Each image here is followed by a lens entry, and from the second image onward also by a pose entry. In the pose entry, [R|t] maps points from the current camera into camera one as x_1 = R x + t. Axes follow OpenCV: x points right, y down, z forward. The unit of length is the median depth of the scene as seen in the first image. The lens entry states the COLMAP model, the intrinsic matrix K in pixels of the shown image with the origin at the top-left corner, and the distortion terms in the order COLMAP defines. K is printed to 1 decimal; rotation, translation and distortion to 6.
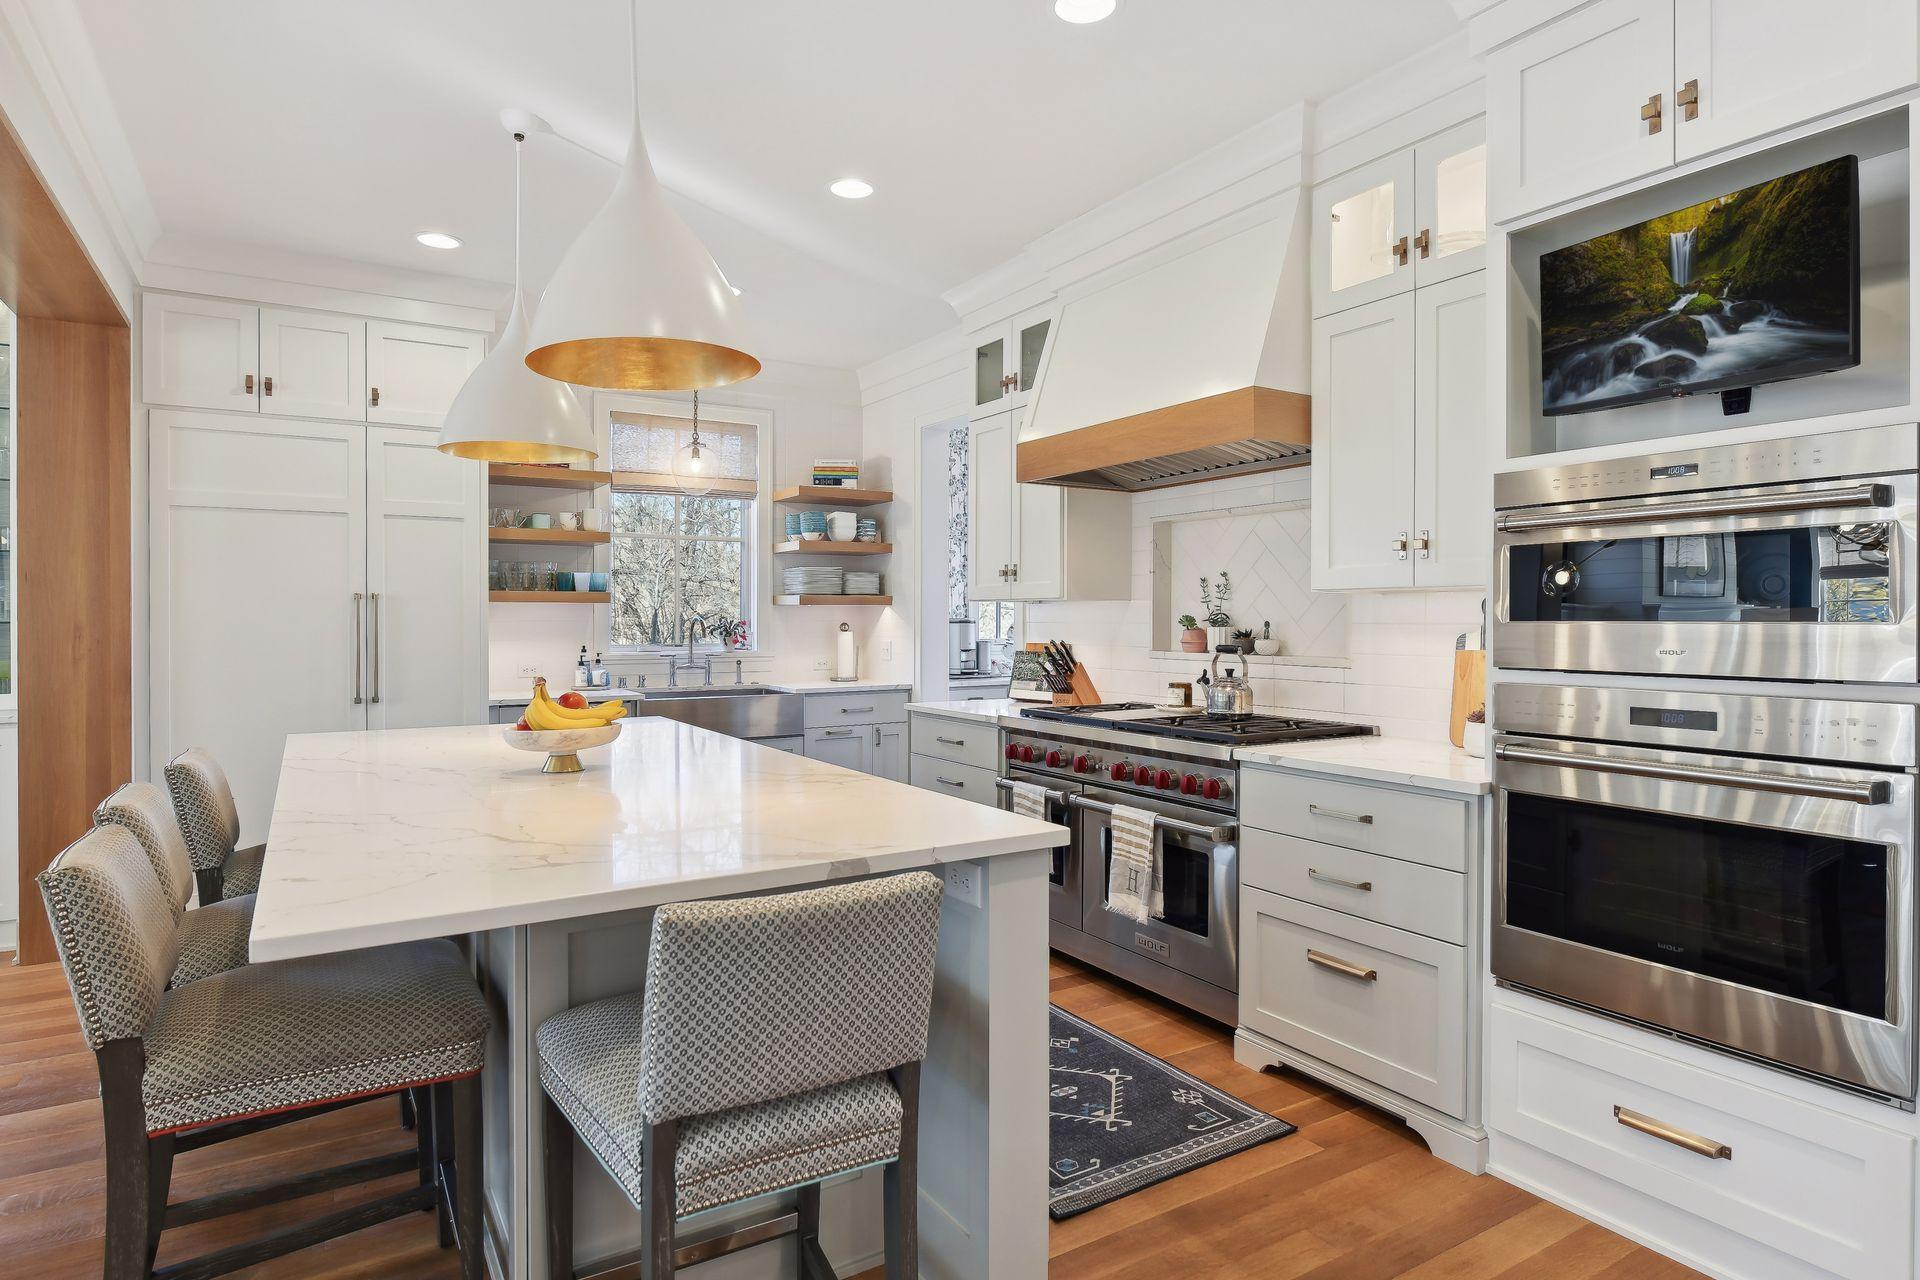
lens RADIAL K [[1047.3, 0, 958.6], [0, 1047.3, 624.6], [0, 0, 1]] dist [-0.002298, -0.000472]
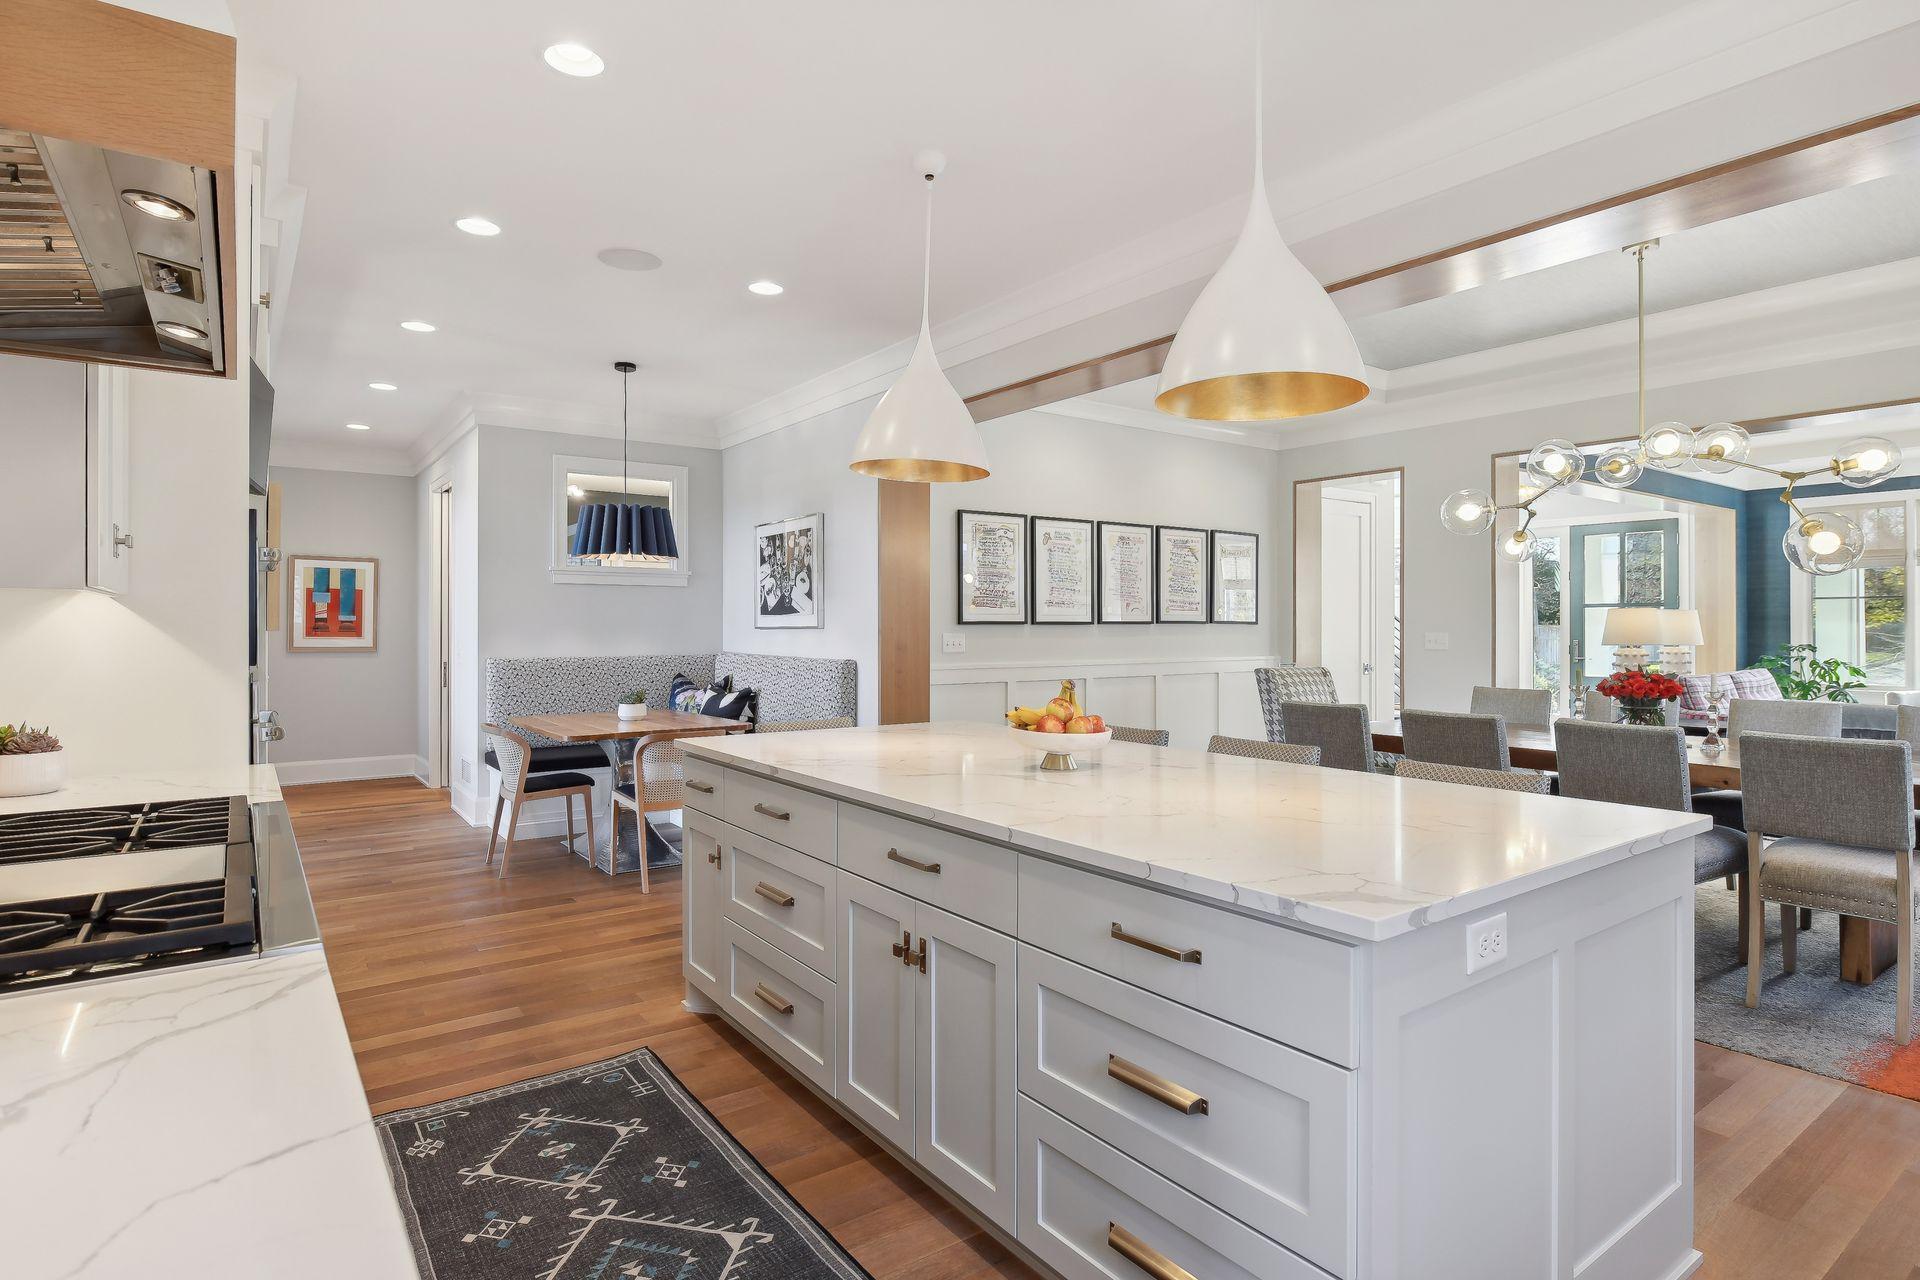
lens RADIAL K [[1003.4, 0, 970.1], [0, 1003.4, 622.7], [0, 0, 1]] dist [-0.021631, -0.000069]
pose [[-0.996522, 0.000261, -0.083324, -0.119233], [0.000175, 0.999999, 0.001037, -0.006465], [0.083324, 0.001019, -0.996522, 1.227393]]
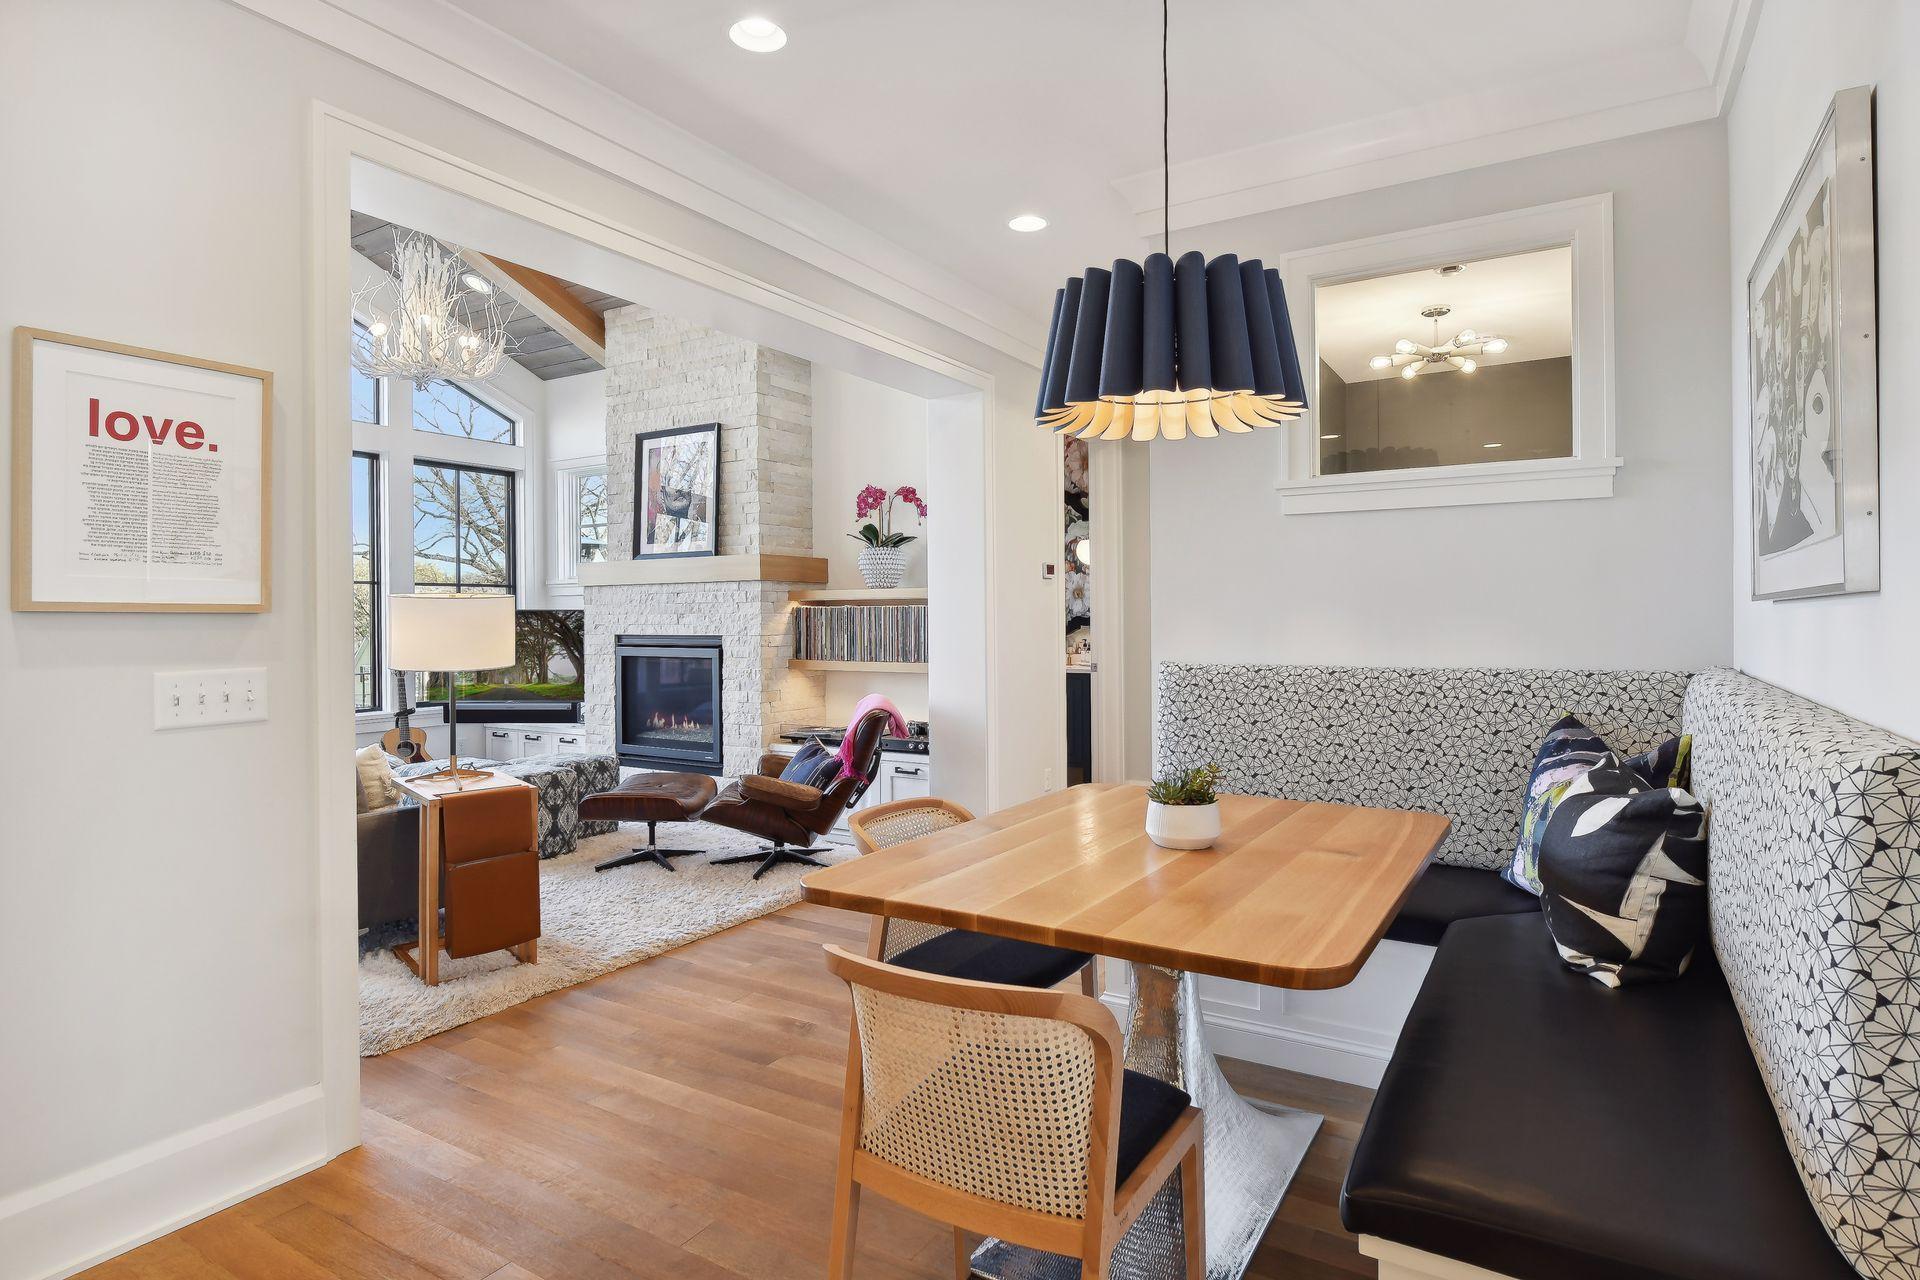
lens RADIAL K [[1003.4, 0, 970.1], [0, 1003.4, 622.7], [0, 0, 1]] dist [-0.021631, -0.000069]
pose [[-0.453177, -0.001497, 0.891419, -0.178939], [0.013164, 0.999878, 0.008371, 0.006758], [-0.891323, 0.015529, -0.453102, 0.198103]]
